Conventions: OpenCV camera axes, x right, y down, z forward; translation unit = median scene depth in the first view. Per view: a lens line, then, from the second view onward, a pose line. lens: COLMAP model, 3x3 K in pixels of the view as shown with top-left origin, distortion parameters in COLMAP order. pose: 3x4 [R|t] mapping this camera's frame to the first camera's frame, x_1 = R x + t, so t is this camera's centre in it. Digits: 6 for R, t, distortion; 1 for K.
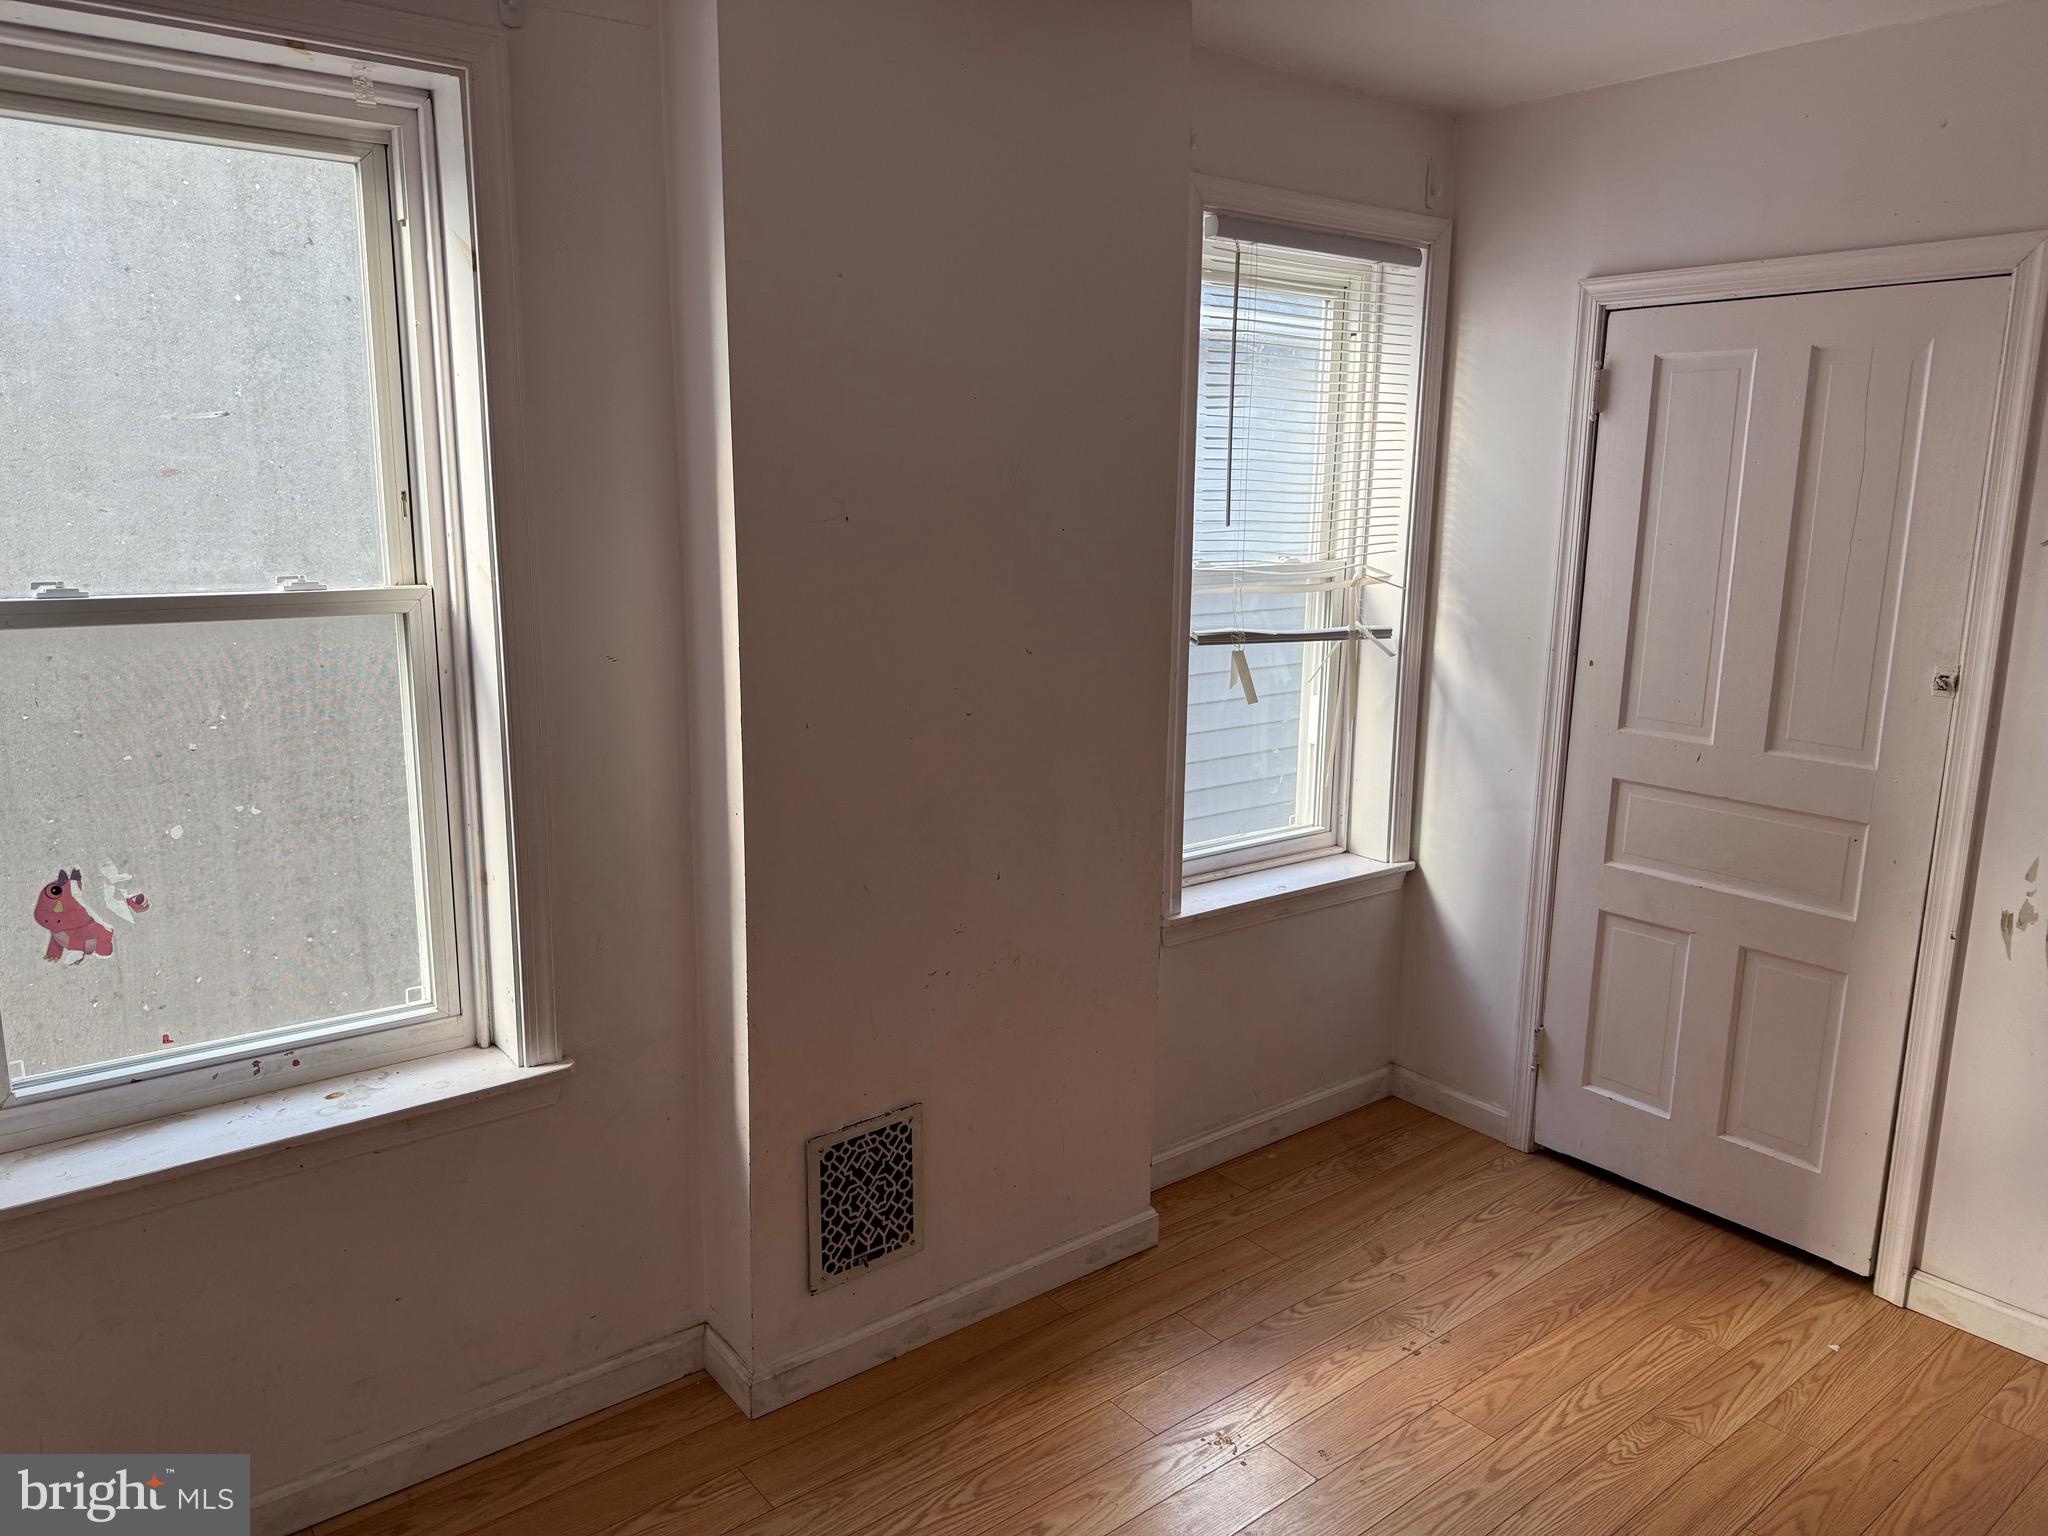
lens RADIAL K [[1456.5, 0, 1024.0], [0, 1456.5, 768.0], [0, 0, 1]] dist [0.178287, -0.293950]
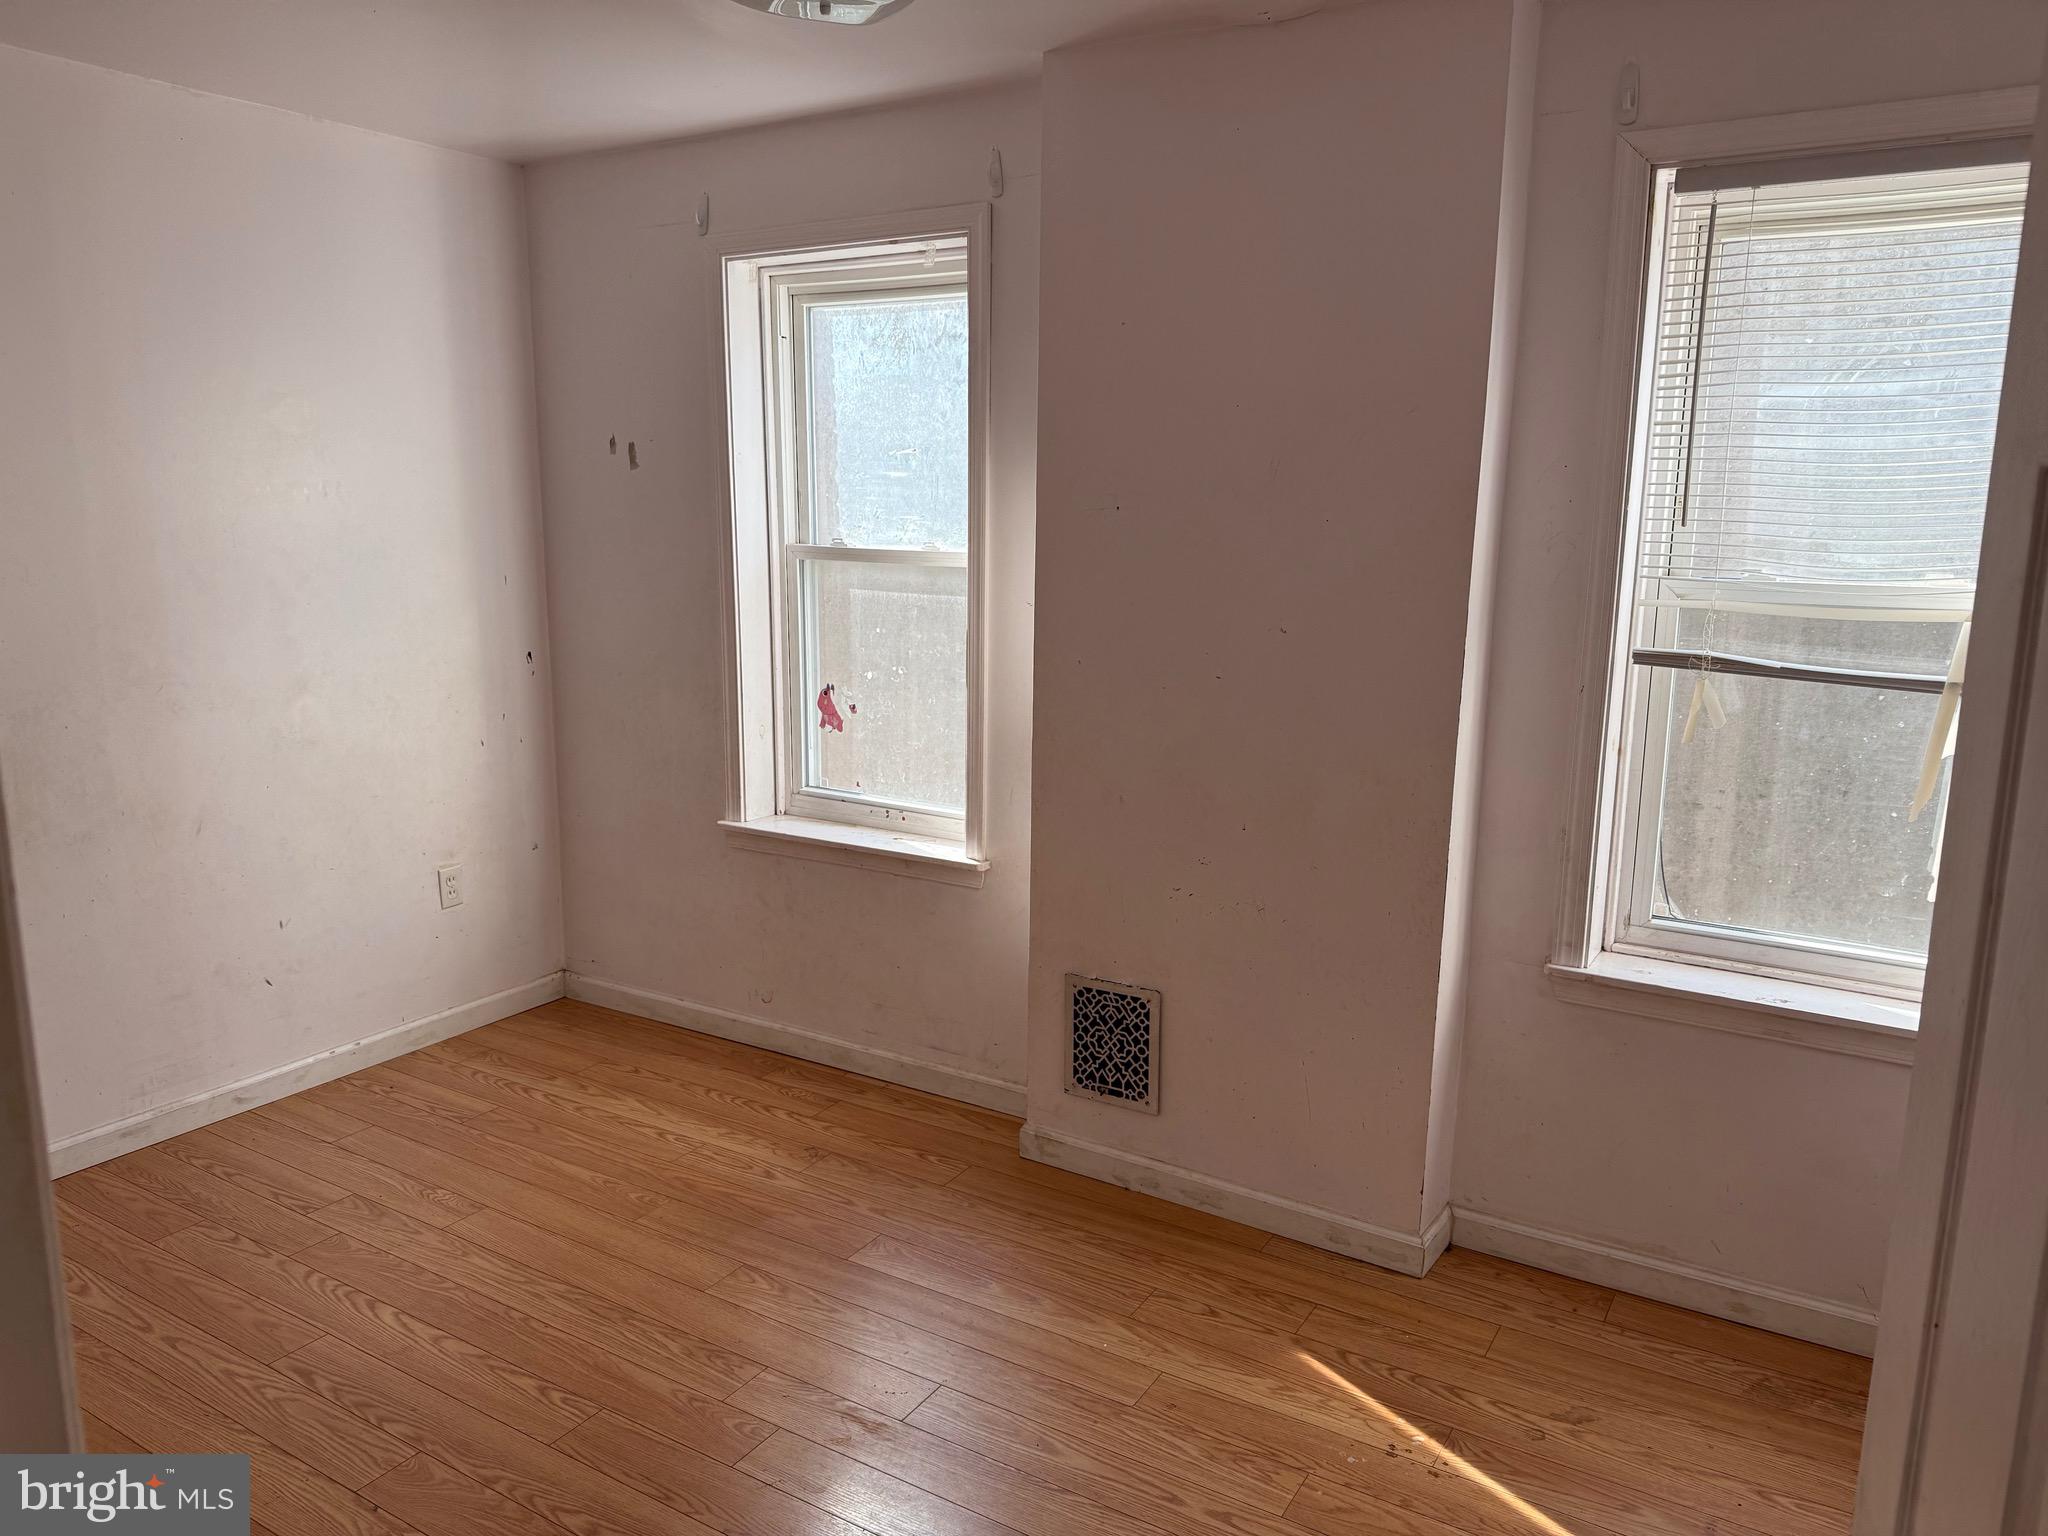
lens RADIAL K [[1456.5, 0, 1024.0], [0, 1456.5, 768.0], [0, 0, 1]] dist [0.178287, -0.293950]
pose [[0.325046, 0.158205, -0.932371, 0.997406], [-0.193153, 0.976231, 0.098310, -0.049629], [0.925763, 0.148135, 0.347878, 0.452872]]
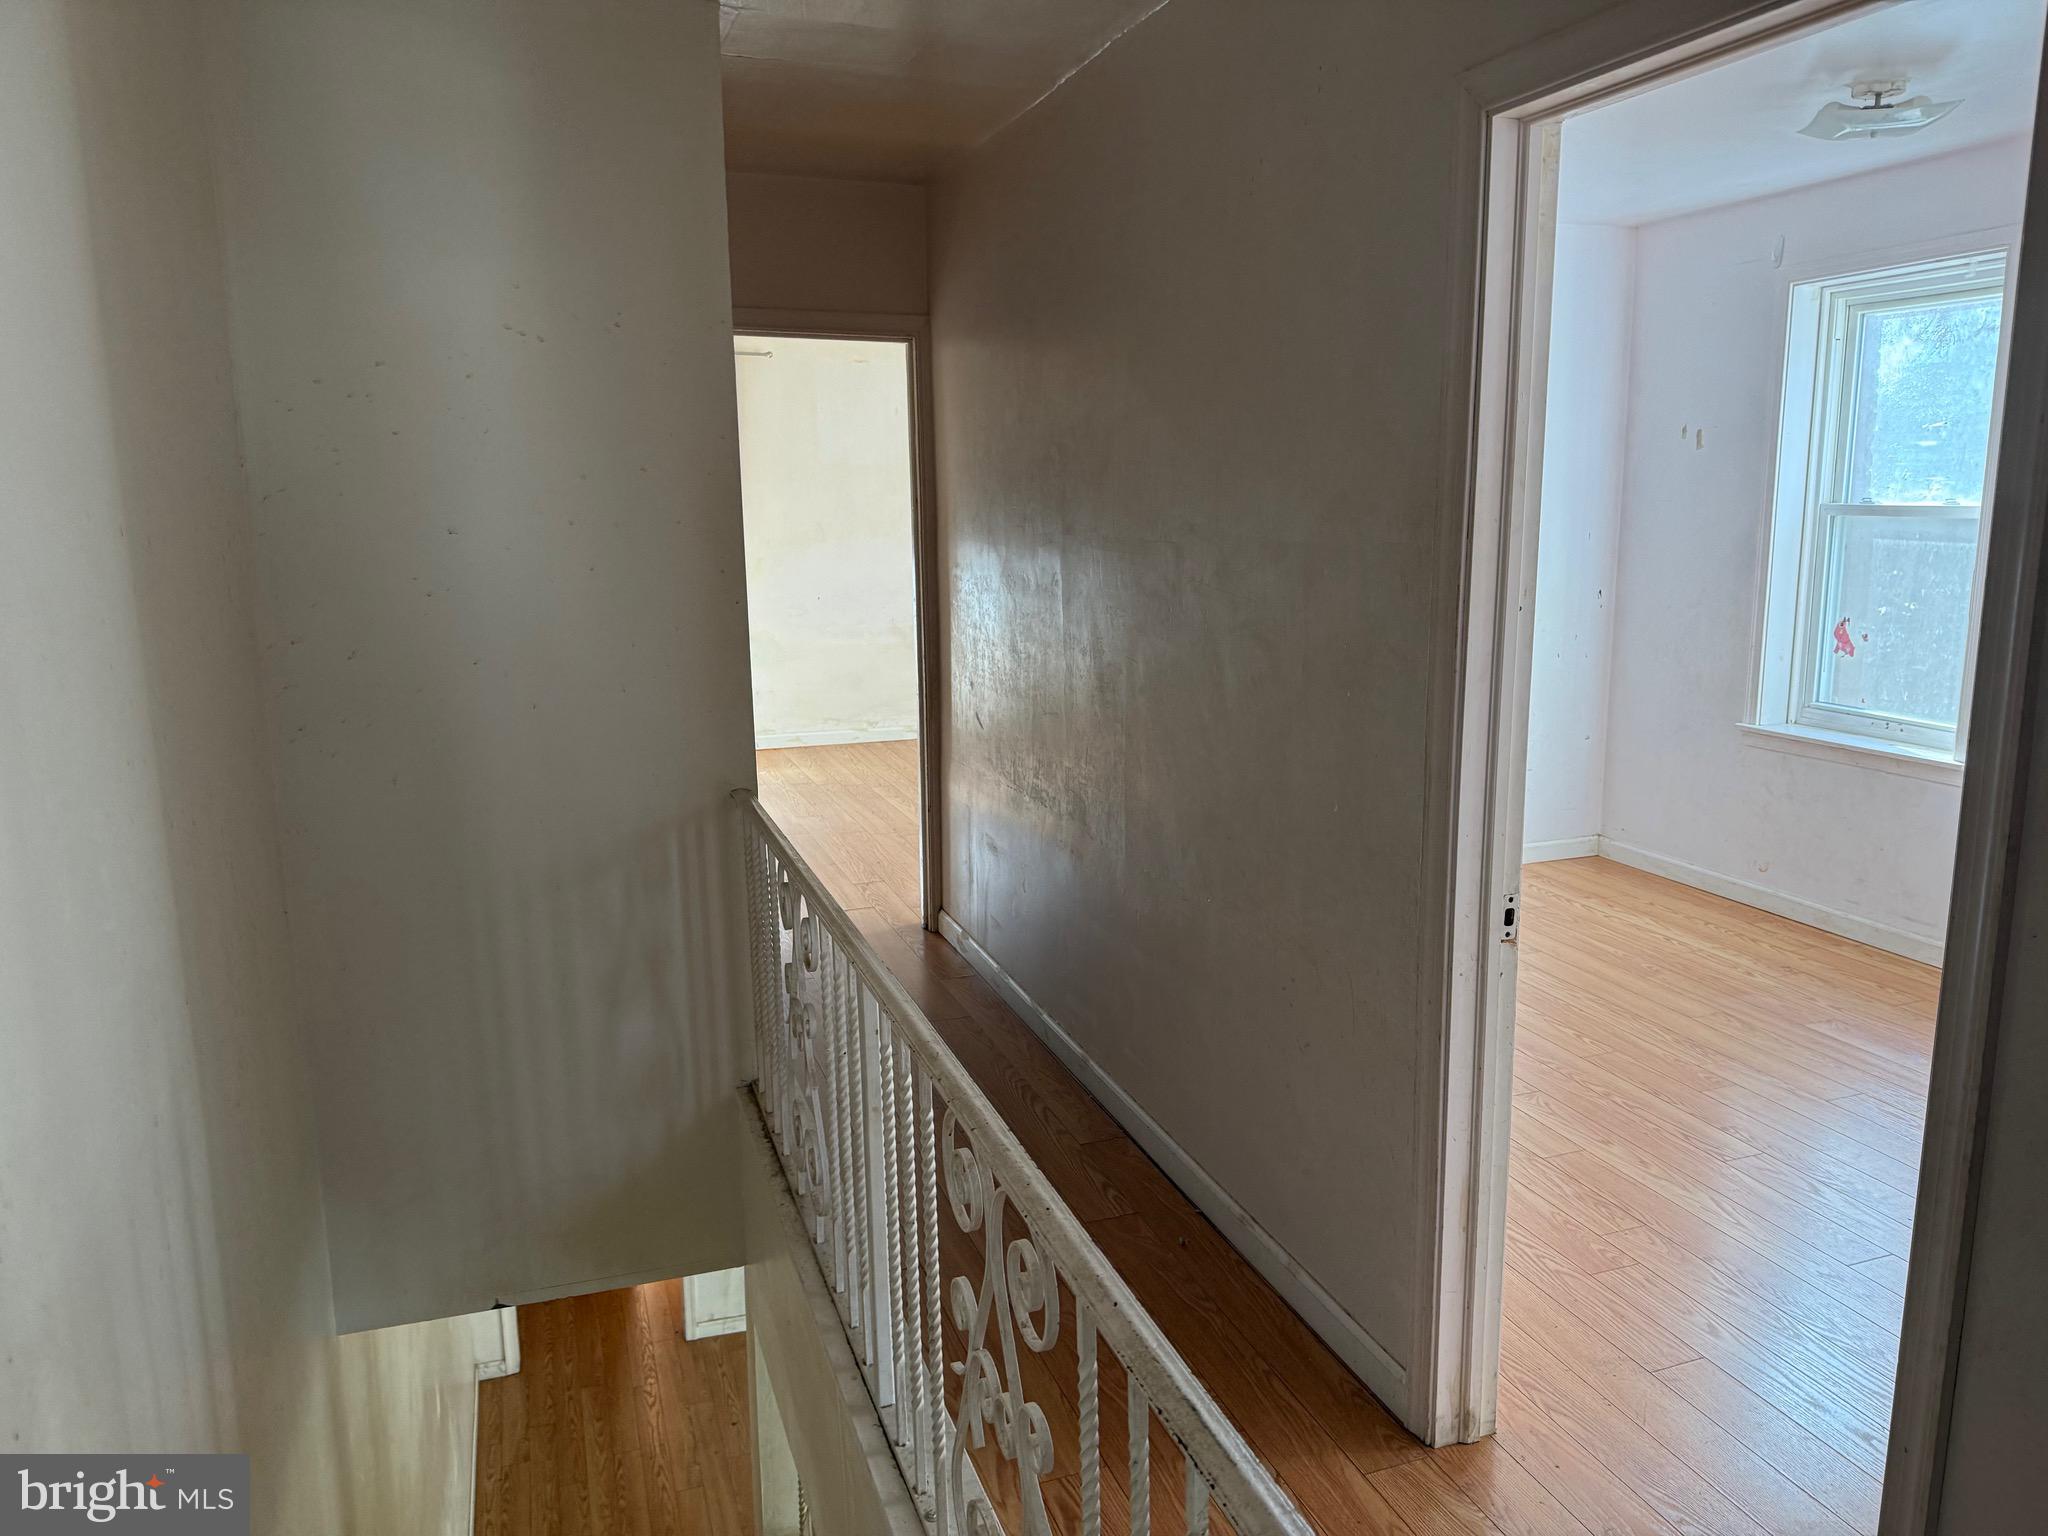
lens RADIAL K [[1424.2, 0, 1028.9], [0, 1424.2, 764.0], [0, 0, 1]] dist [-0.026201, -0.002860]
pose [[-0.341838, 0.162835, -0.925544, 1.540506], [-0.182103, 0.954728, 0.235227, -0.000468], [0.921946, 0.248954, -0.296710, 0.403258]]
